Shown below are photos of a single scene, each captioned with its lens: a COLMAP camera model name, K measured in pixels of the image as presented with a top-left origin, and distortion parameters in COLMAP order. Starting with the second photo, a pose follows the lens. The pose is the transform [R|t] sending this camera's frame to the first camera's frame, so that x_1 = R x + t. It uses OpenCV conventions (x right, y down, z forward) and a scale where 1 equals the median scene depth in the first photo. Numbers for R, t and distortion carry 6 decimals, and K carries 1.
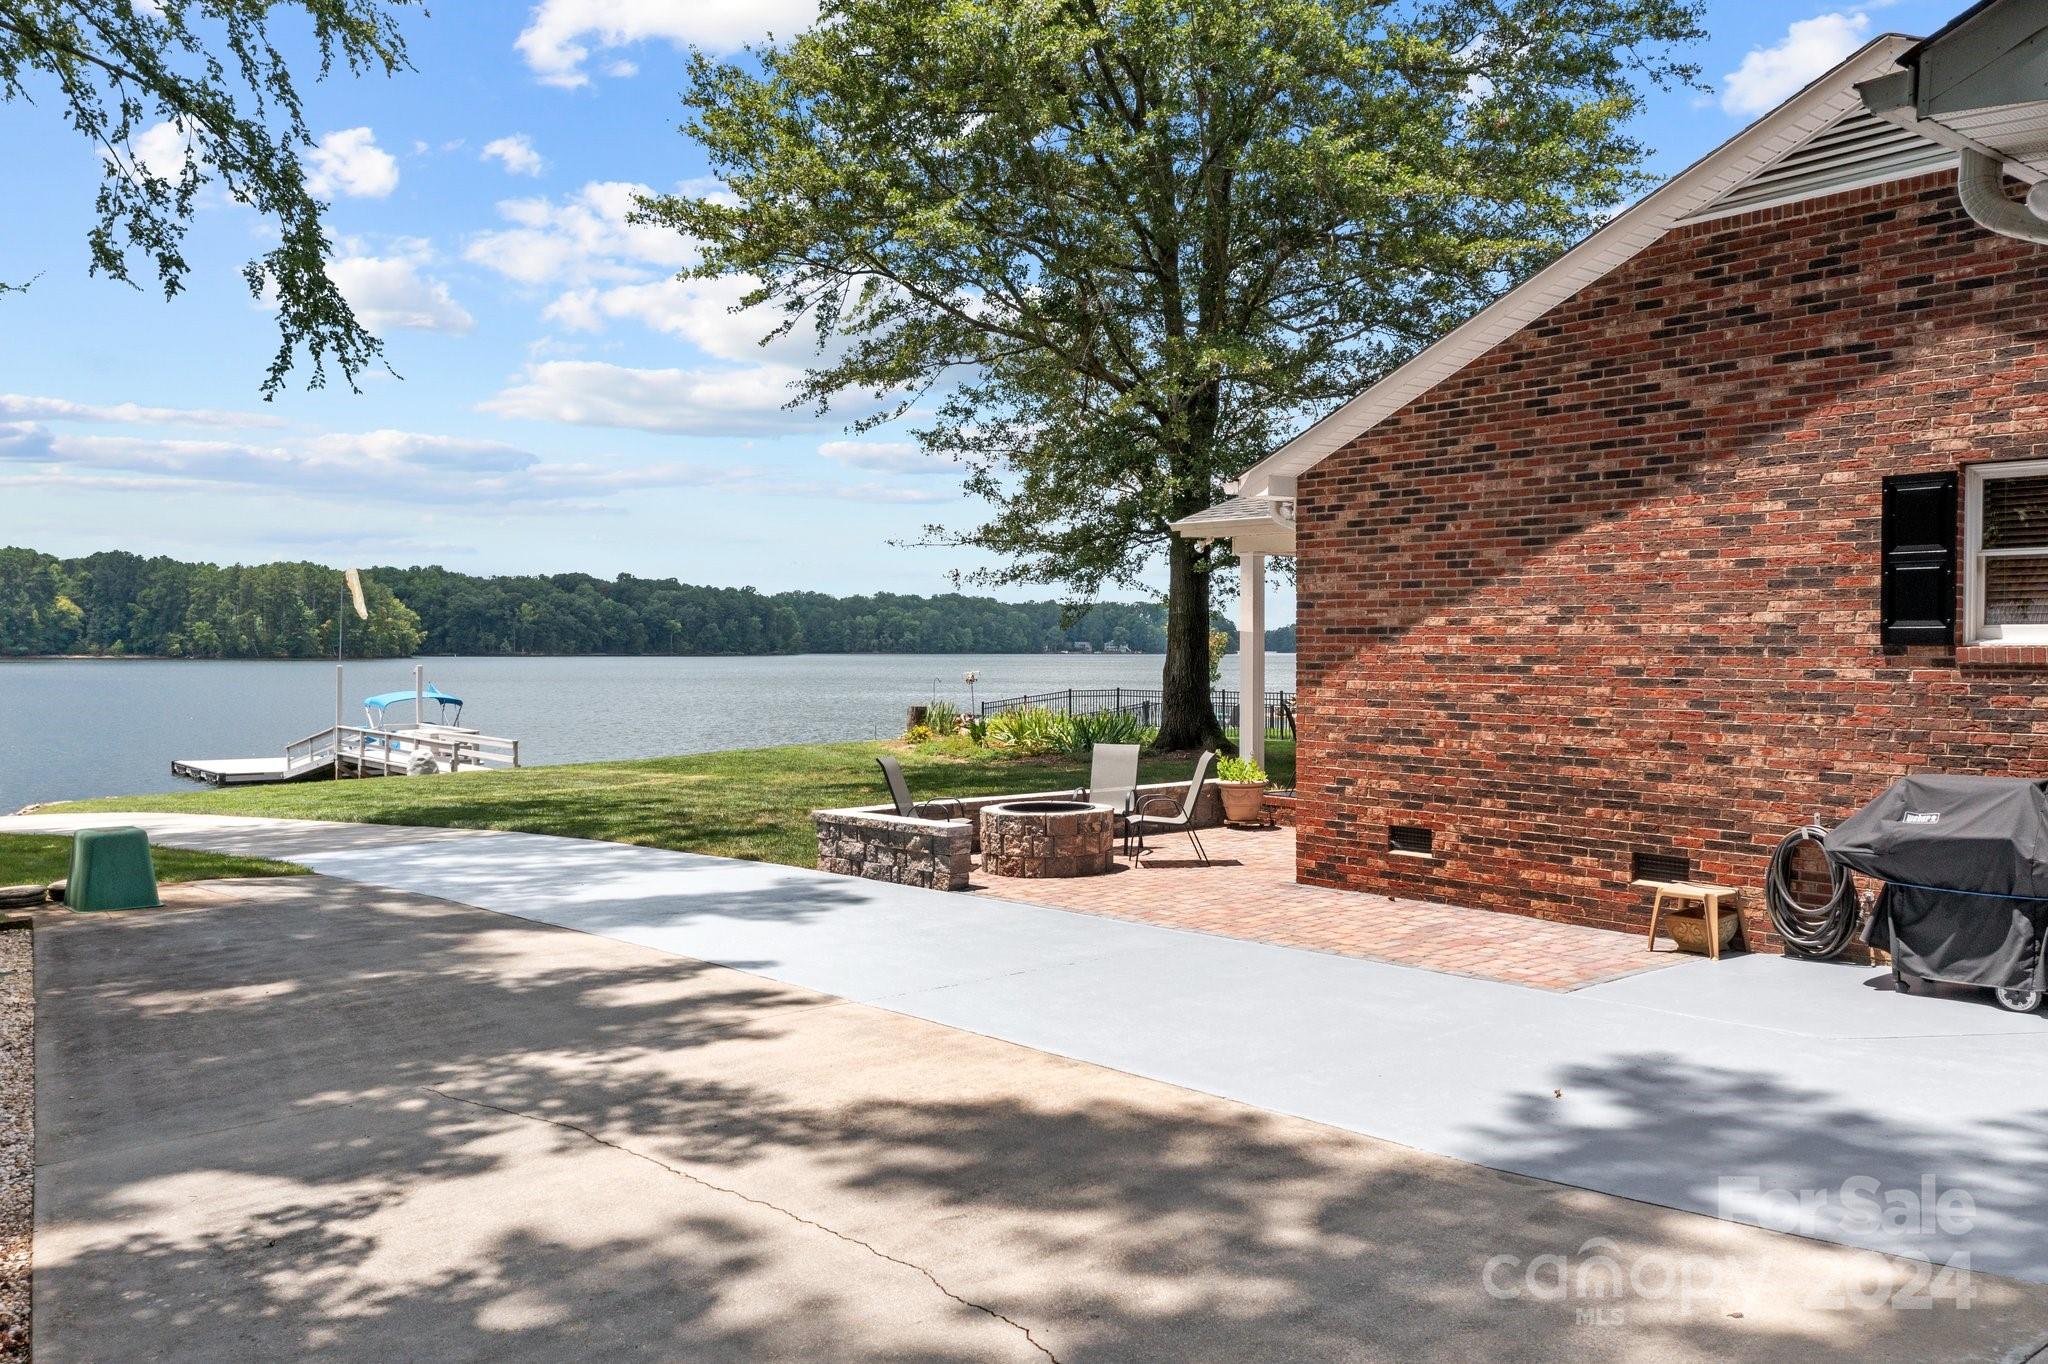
lens RADIAL K [[1651.9, 0, 1024.0], [0, 1651.9, 682.0], [0, 0, 1]] dist [0.001248, 0.009552]
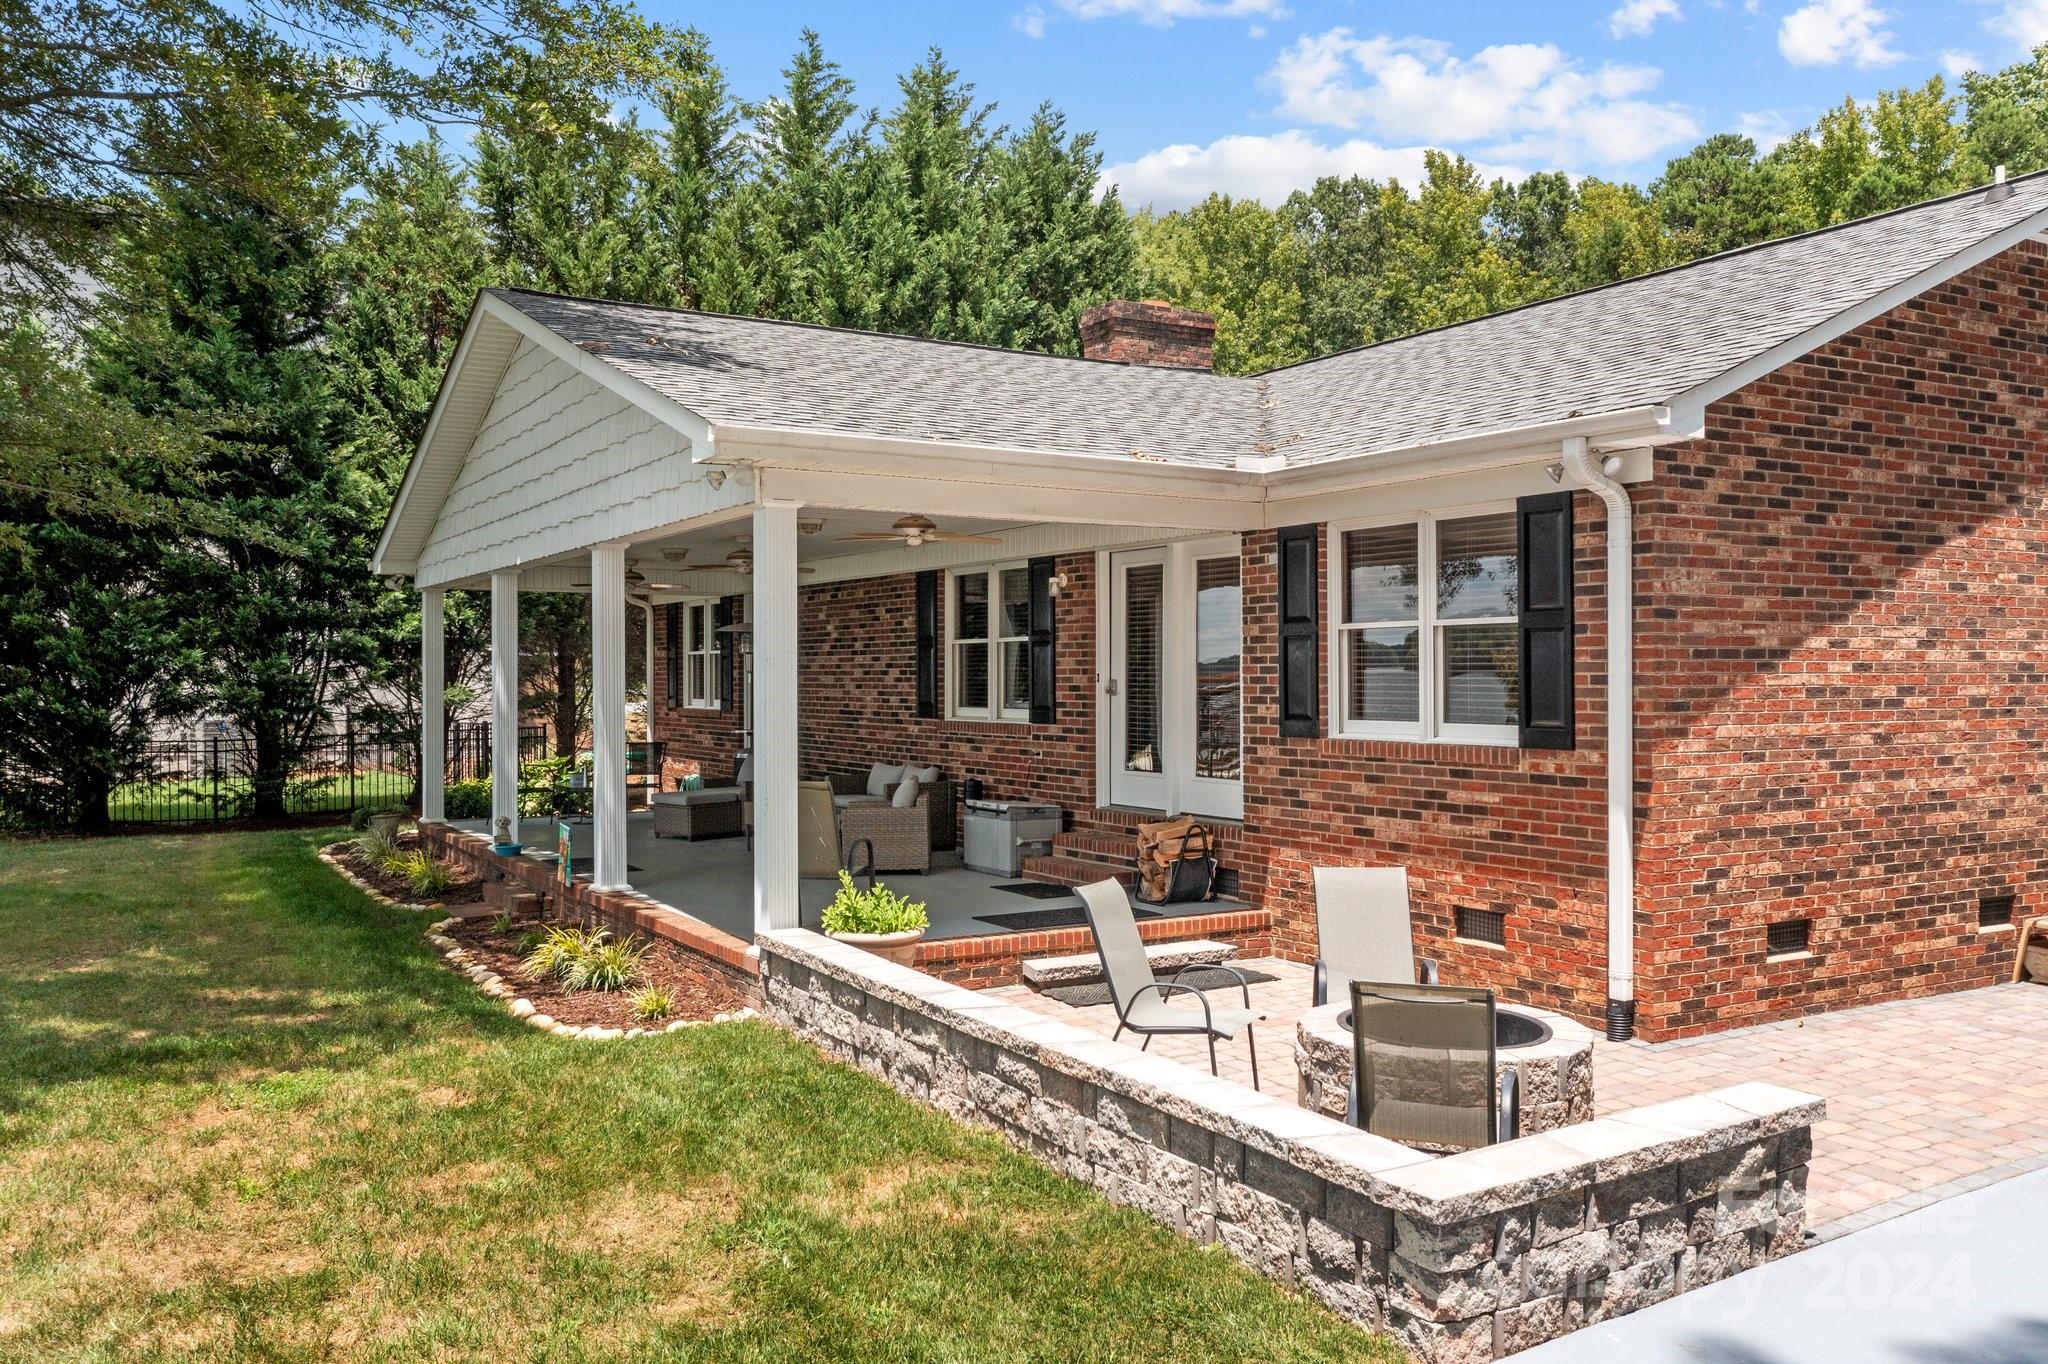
lens RADIAL K [[1645.4, 0, 1024.0], [0, 1645.4, 682.0], [0, 0, 1]] dist [0.005942, 0.003708]
pose [[0.145496, -0.005886, 0.989341, -0.571932], [0.025537, 0.999671, 0.002192, -0.030599], [-0.989029, 0.024946, 0.145598, 1.295609]]
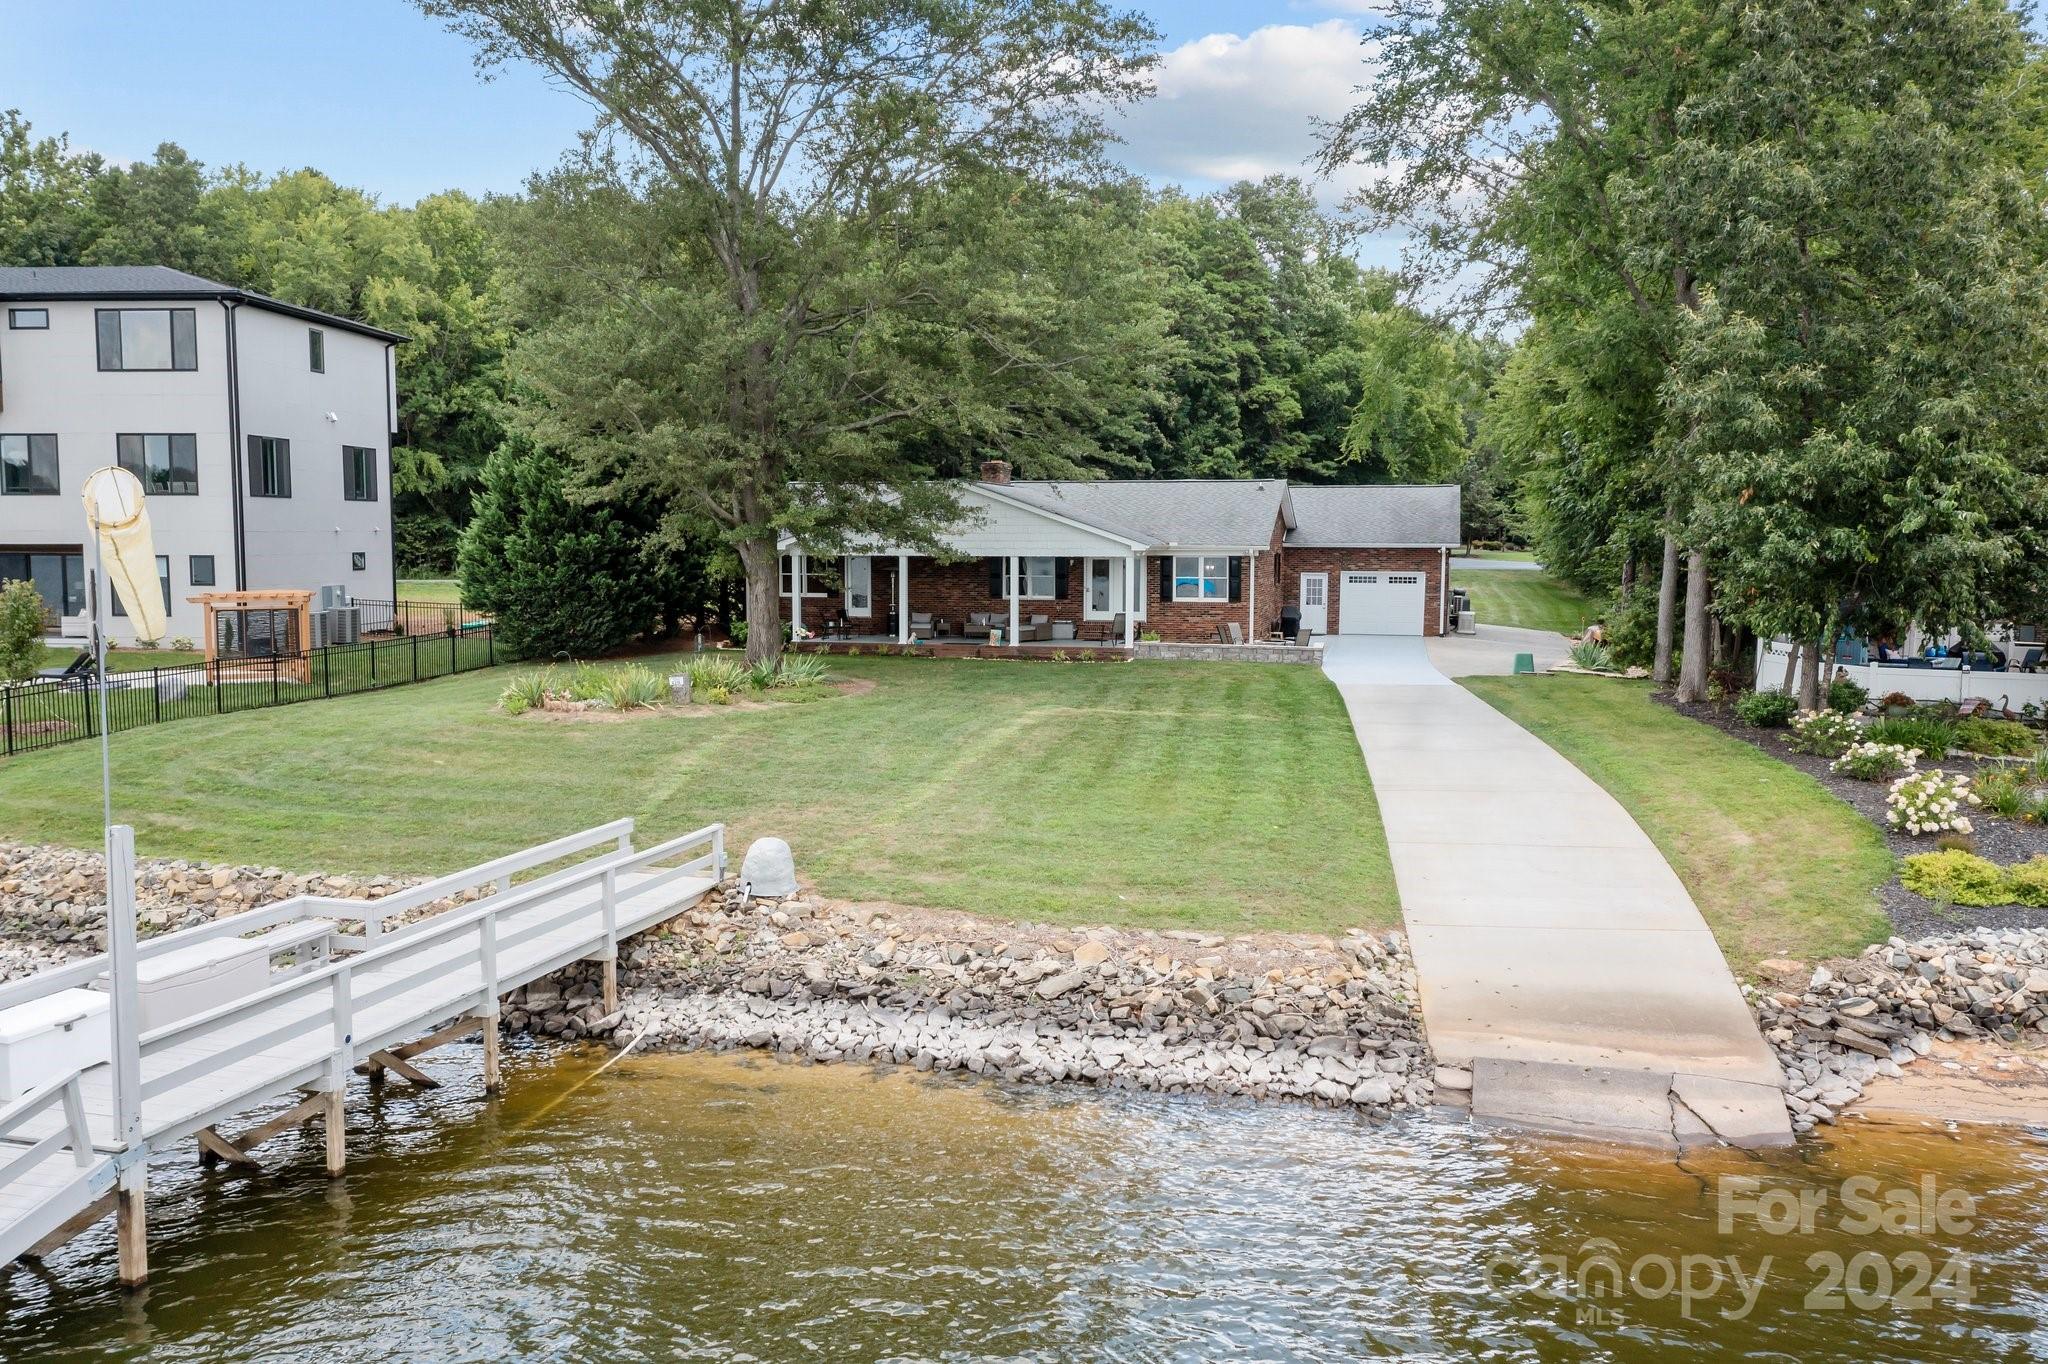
lens RADIAL K [[1651.9, 0, 1024.0], [0, 1651.9, 682.0], [0, 0, 1]] dist [0.001248, 0.009552]
pose [[-0.596164, -0.076052, 0.799252, -2.882671], [0.013997, 0.994368, 0.105059, -0.243352], [-0.802740, 0.073819, -0.591742, 4.153901]]
